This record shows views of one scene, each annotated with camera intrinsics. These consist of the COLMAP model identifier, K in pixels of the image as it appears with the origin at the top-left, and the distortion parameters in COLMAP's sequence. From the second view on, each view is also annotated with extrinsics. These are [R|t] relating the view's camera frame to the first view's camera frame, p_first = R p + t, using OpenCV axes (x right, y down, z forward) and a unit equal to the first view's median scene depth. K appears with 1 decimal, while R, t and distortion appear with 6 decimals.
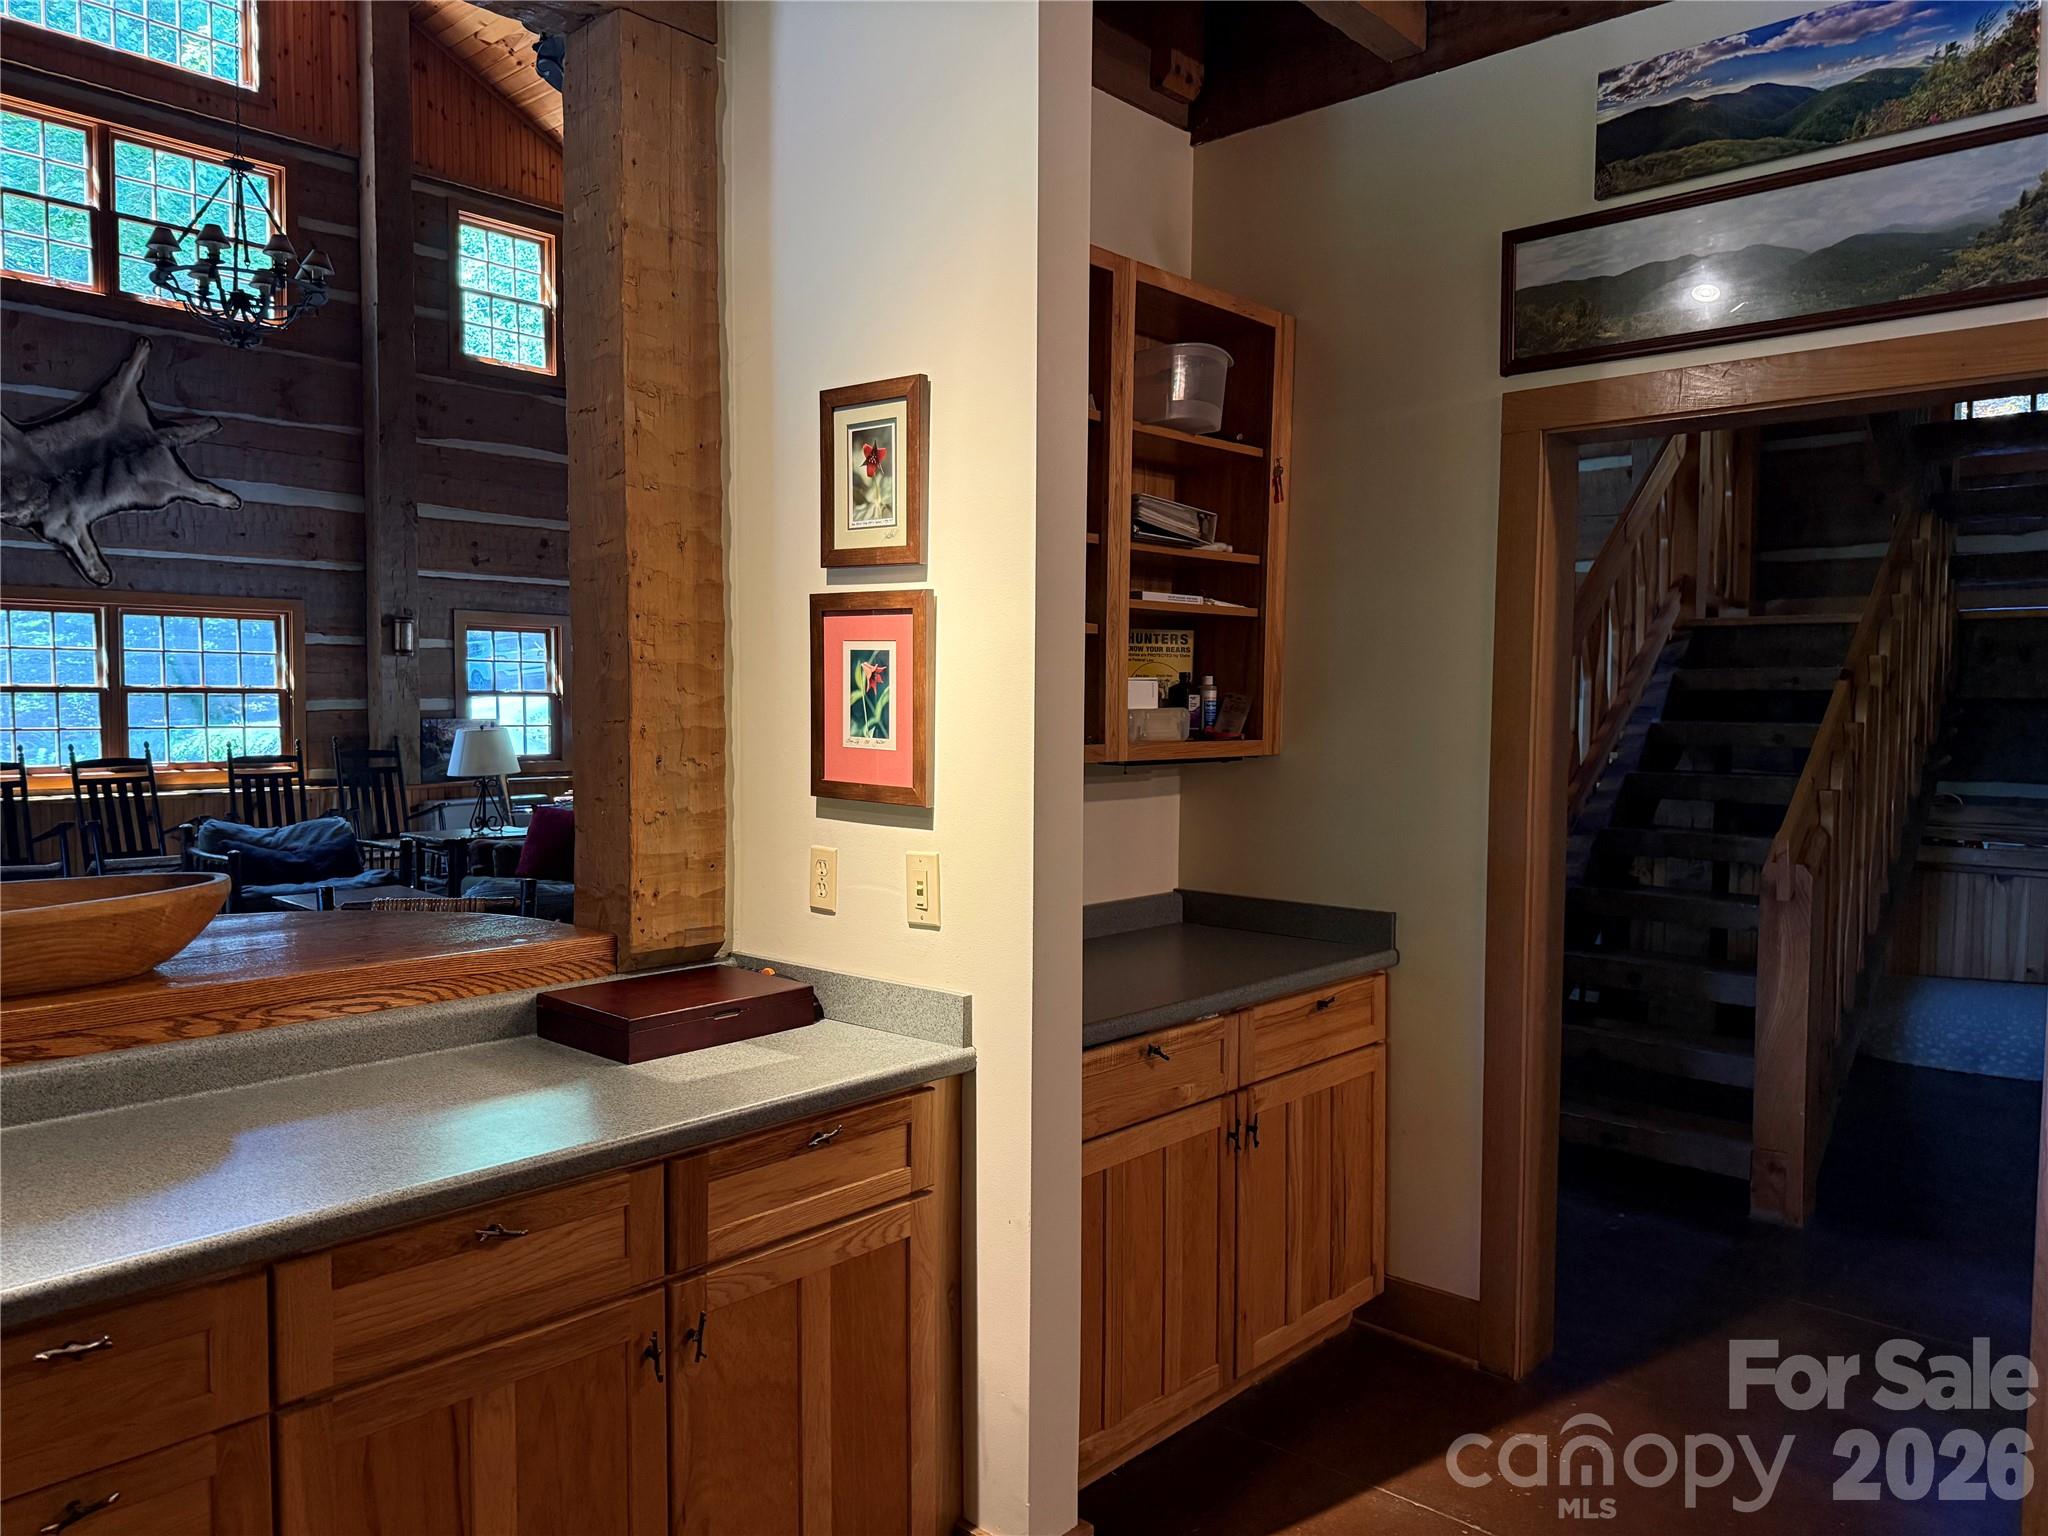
lens RADIAL K [[1465.2, 0, 1027.0], [0, 1465.2, 769.7], [0, 0, 1]] dist [0.077740, -0.092849]
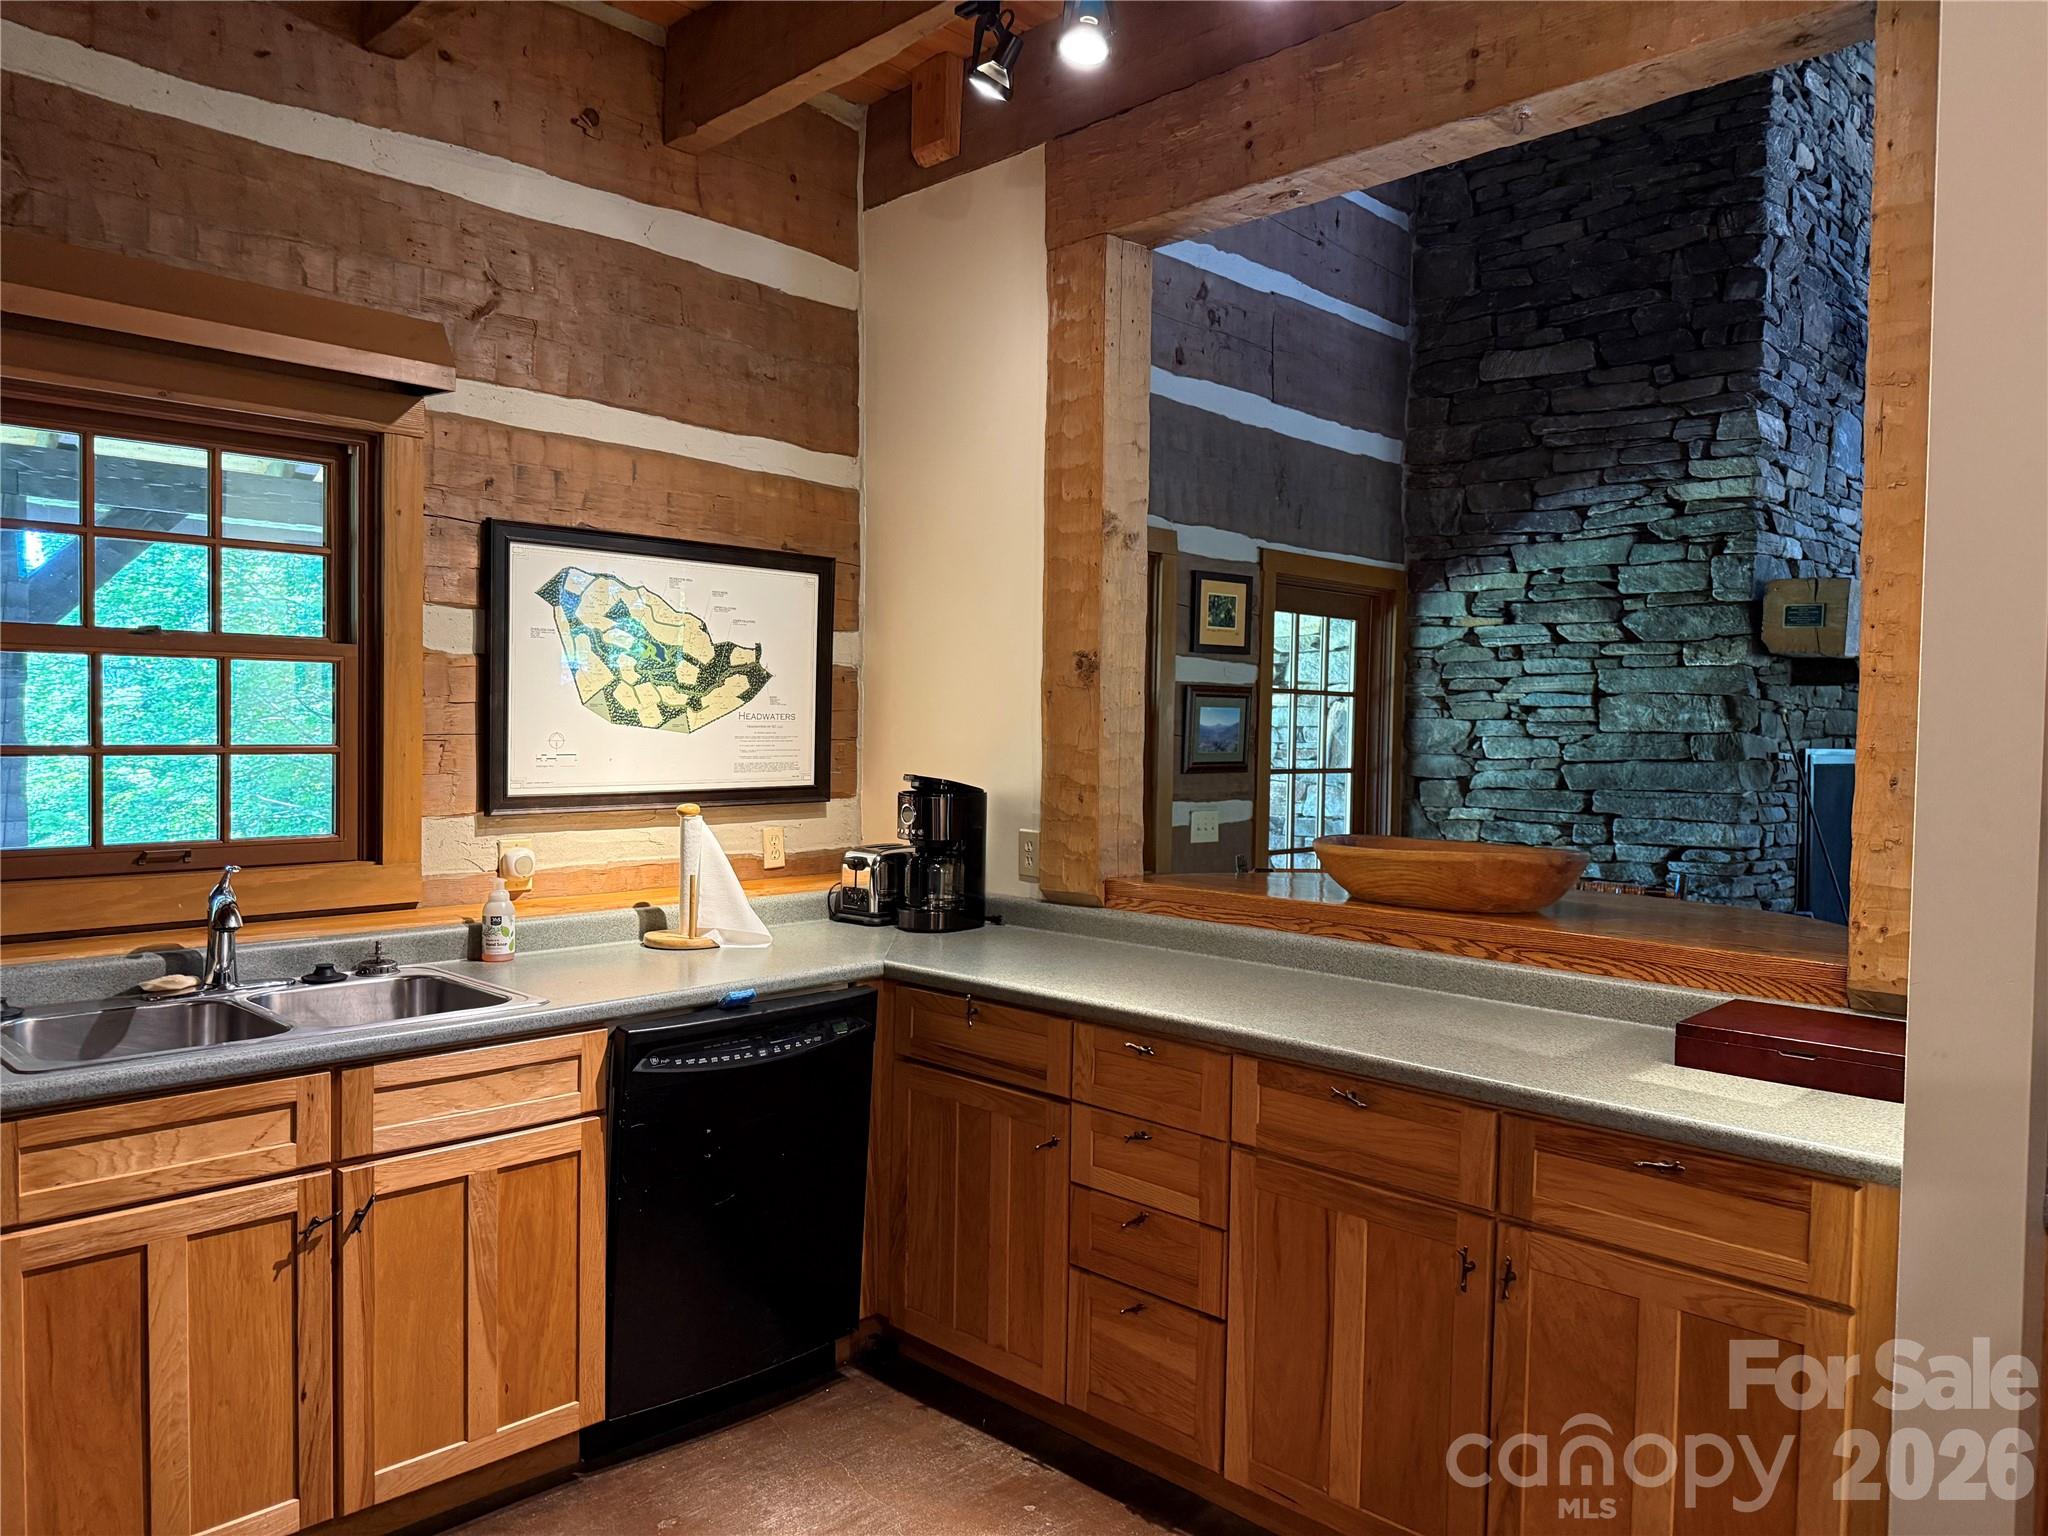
lens RADIAL K [[1465.2, 0, 1028.0], [0, 1465.2, 768.6], [0, 0, 1]] dist [0.077740, -0.092849]
pose [[-0.026909, 0.019202, -0.999453, 0.702908], [-0.069409, 0.997367, 0.021030, 0.002546], [0.997225, 0.069937, -0.025505, 0.508280]]
